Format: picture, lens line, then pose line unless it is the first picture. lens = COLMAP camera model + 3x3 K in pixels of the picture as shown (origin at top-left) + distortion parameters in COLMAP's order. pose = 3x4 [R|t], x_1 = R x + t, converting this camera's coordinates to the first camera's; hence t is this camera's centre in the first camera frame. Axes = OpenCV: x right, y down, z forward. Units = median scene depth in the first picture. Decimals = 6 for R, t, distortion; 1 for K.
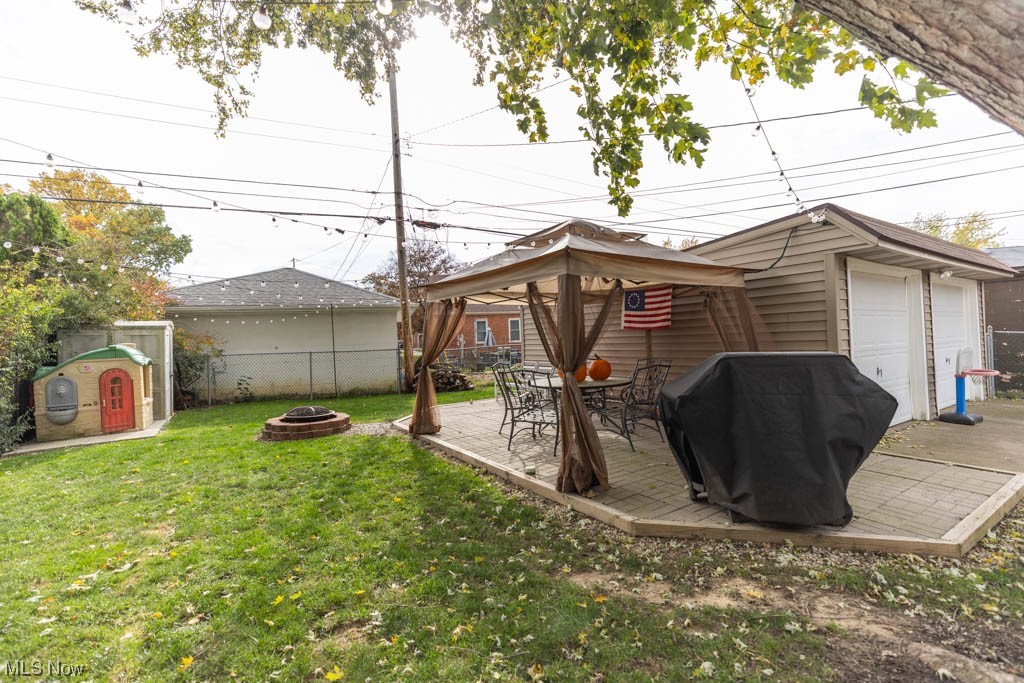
lens RADIAL K [[461.5, 0, 509.7], [0, 461.5, 340.9], [0, 0, 1]] dist [0.002558, 0.000091]
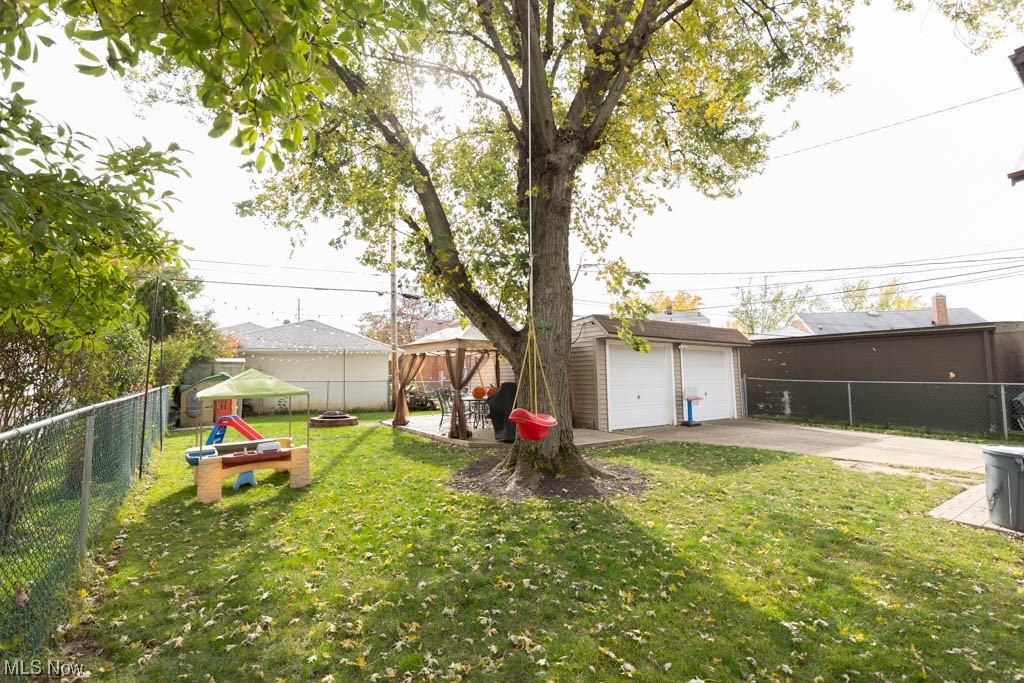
lens RADIAL K [[461.5, 0, 513.9], [0, 461.5, 339.5], [0, 0, 1]] dist [0.002558, 0.000091]
pose [[0.999440, 0.026128, 0.020905, 0.171045], [-0.024292, 0.996193, -0.083724, 0.001242], [-0.023013, 0.083169, 0.996270, -0.668069]]
